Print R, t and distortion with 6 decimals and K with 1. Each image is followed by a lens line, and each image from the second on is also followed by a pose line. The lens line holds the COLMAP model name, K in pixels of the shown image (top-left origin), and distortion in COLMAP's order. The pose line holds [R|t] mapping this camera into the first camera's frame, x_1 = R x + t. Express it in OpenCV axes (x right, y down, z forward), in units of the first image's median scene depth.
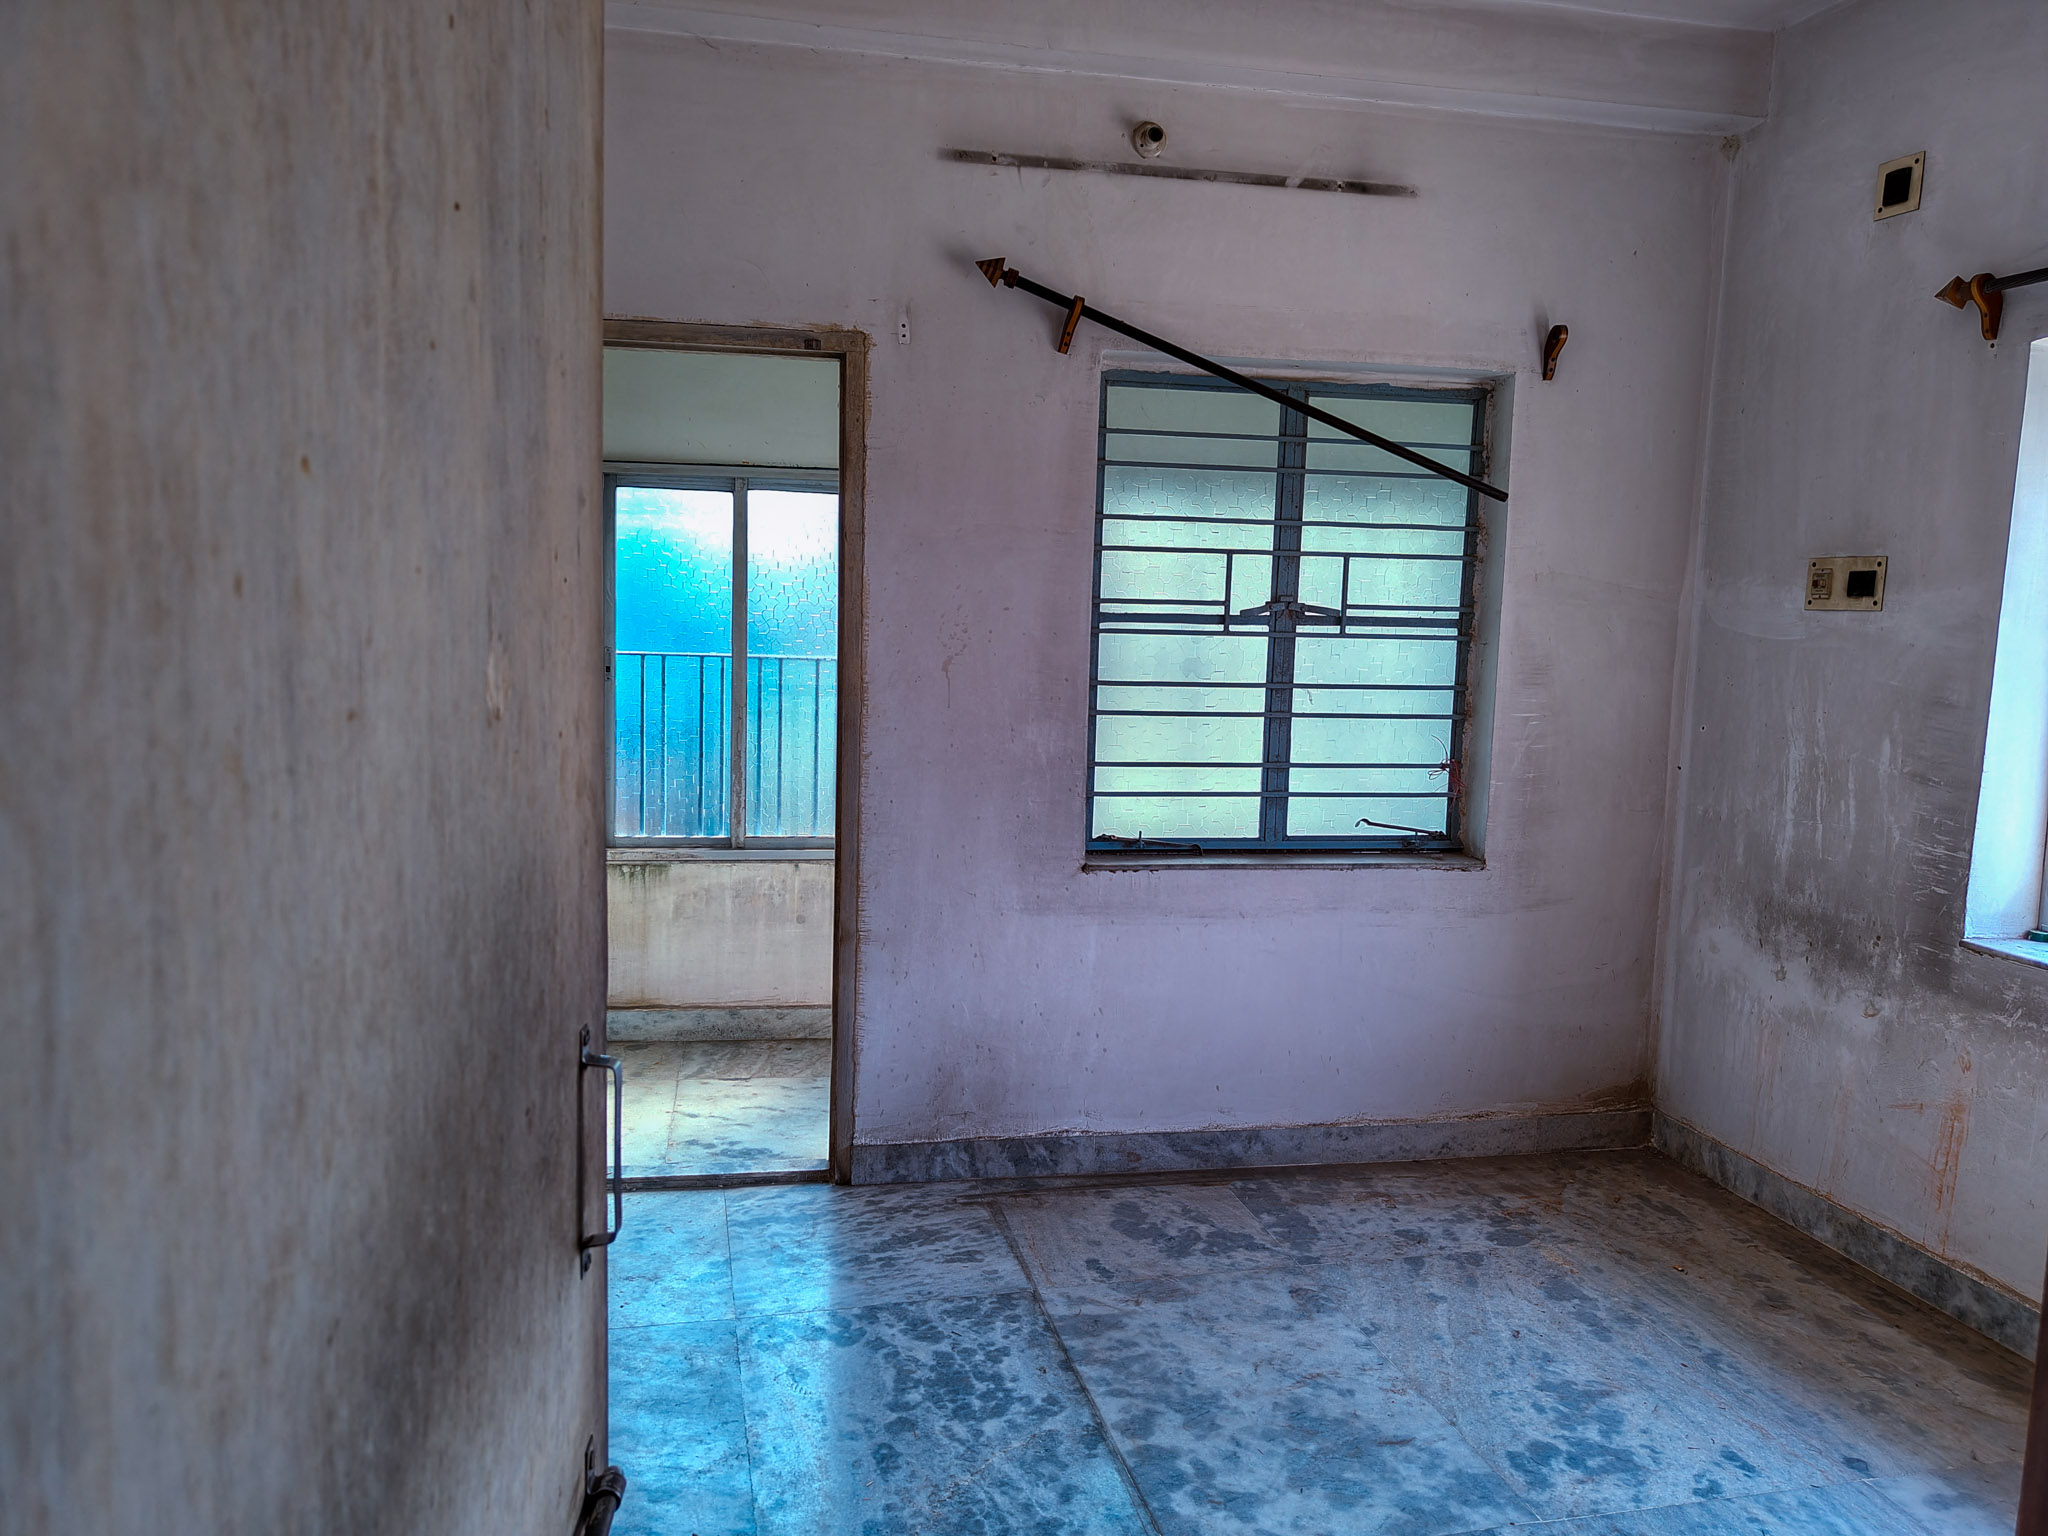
lens RADIAL K [[1446.7, 0, 1020.5], [0, 1446.7, 766.9], [0, 0, 1]] dist [0.026568, -0.007180]
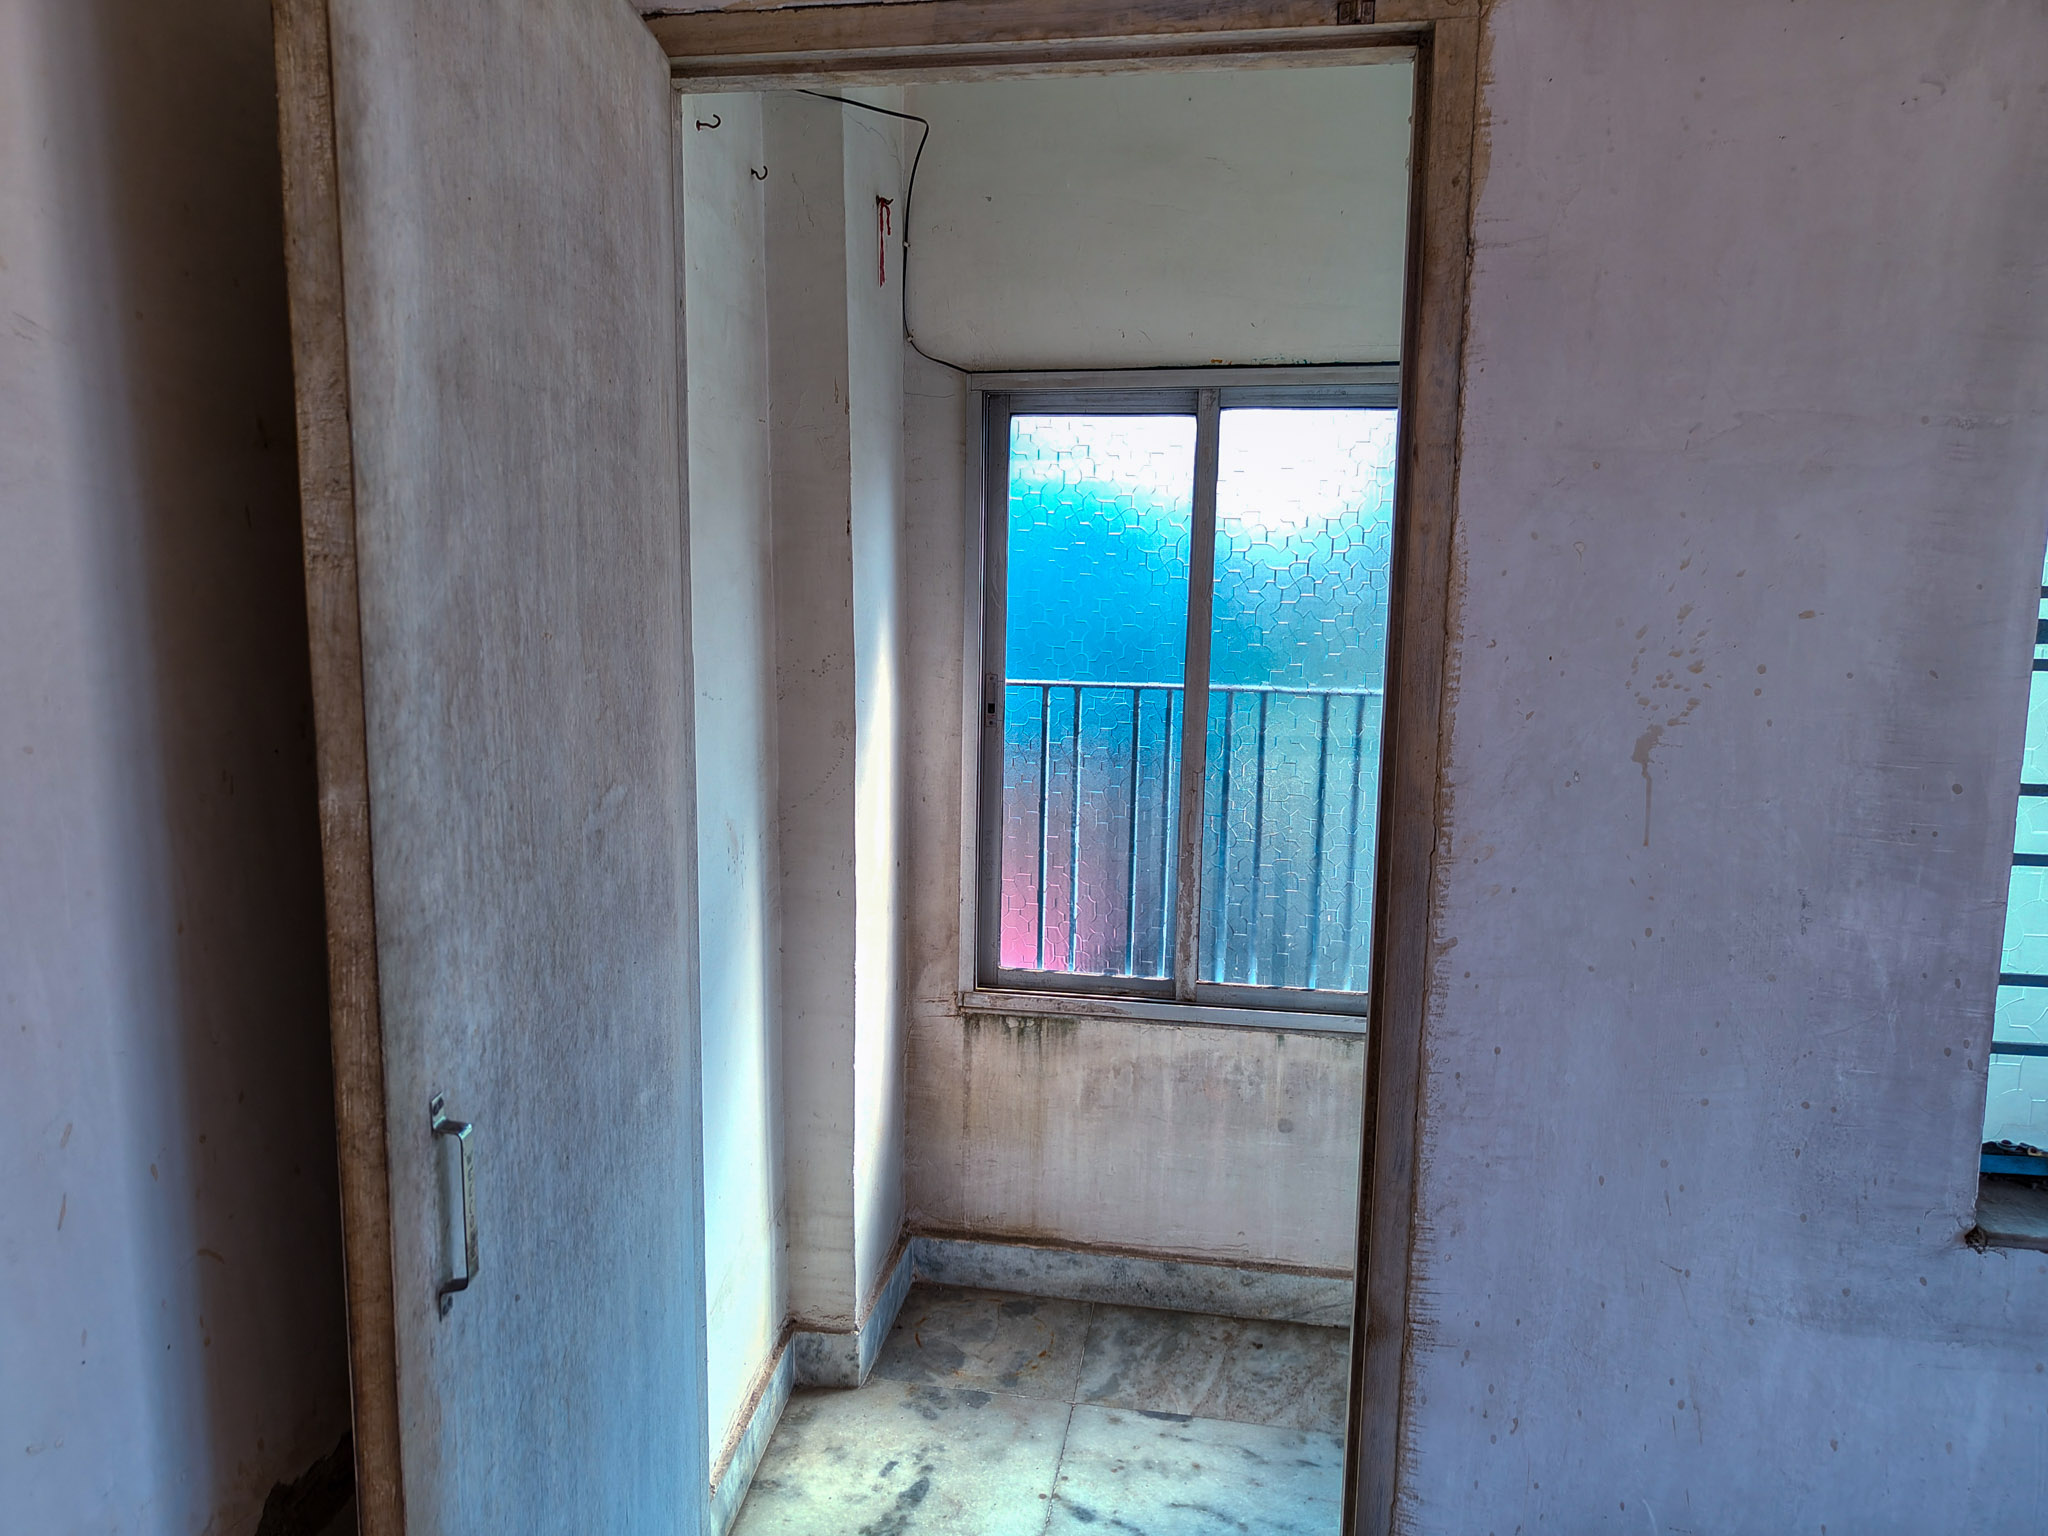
lens RADIAL K [[1446.7, 0, 1022.0], [0, 1446.7, 814.6], [0, 0, 1]] dist [0.026568, -0.007180]
pose [[0.944455, 0.037850, -0.326453, -0.076662], [-0.023666, 0.998600, 0.047314, -0.061005], [0.327786, -0.036960, 0.944029, 0.484115]]
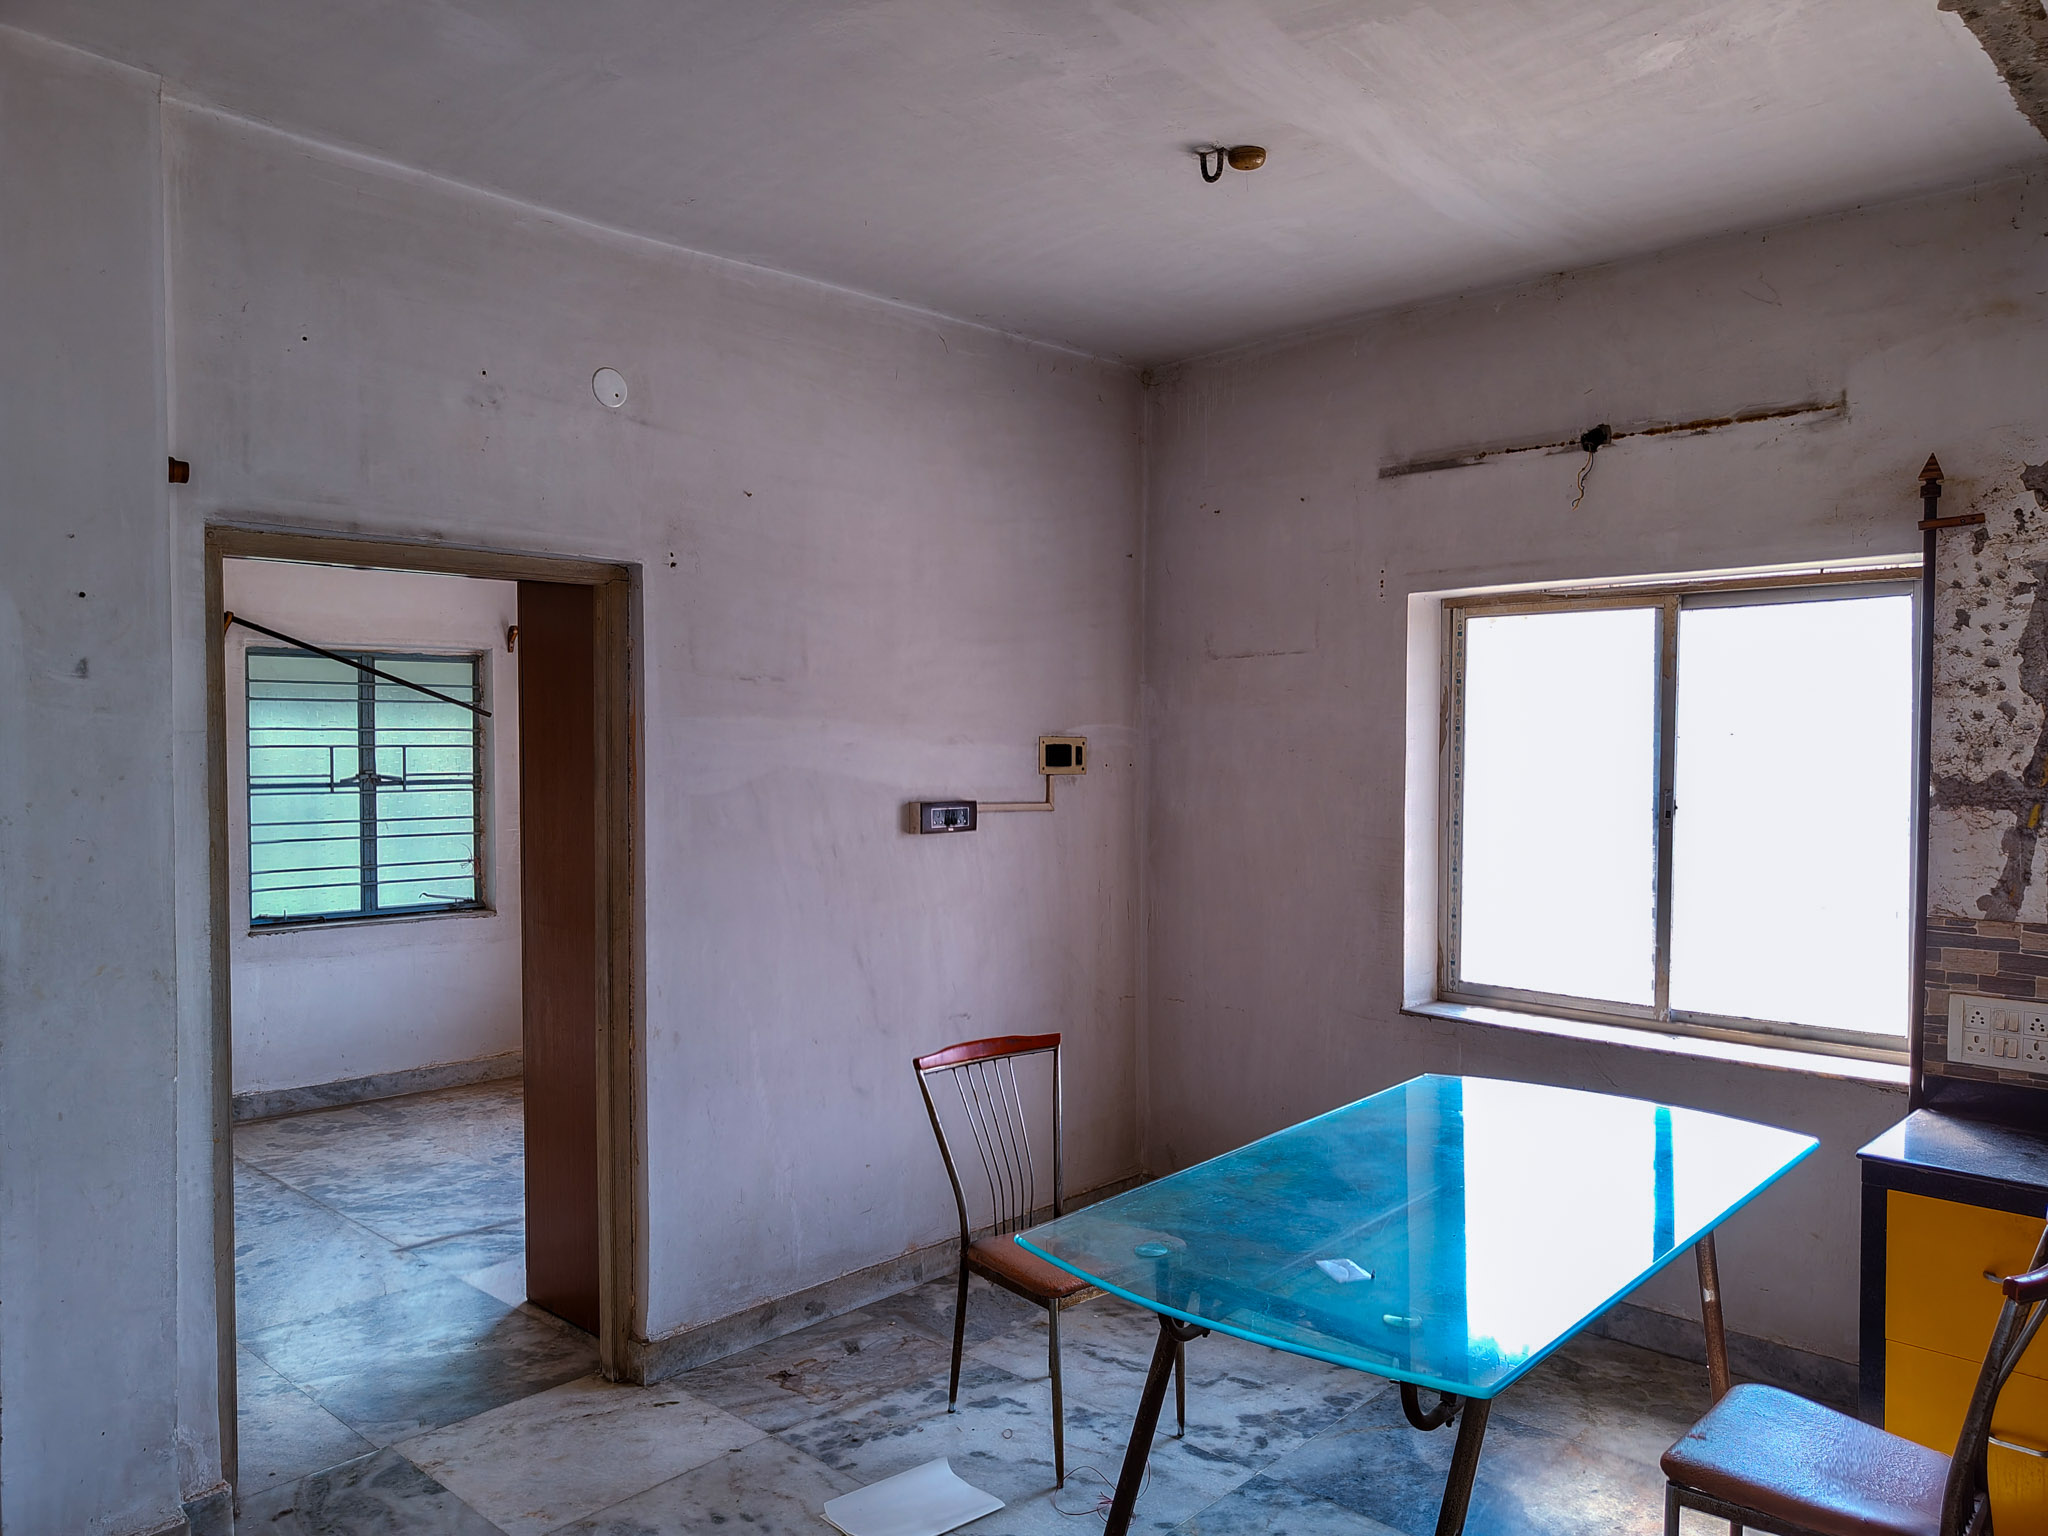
lens RADIAL K [[1446.7, 0, 1010.3], [0, 1446.7, 796.7], [0, 0, 1]] dist [0.026568, -0.007180]
pose [[0.839839, -0.044678, 0.540994, -0.116010], [0.083159, 0.995433, -0.046888, 0.060306], [-0.536428, 0.084367, 0.839718, -0.876384]]
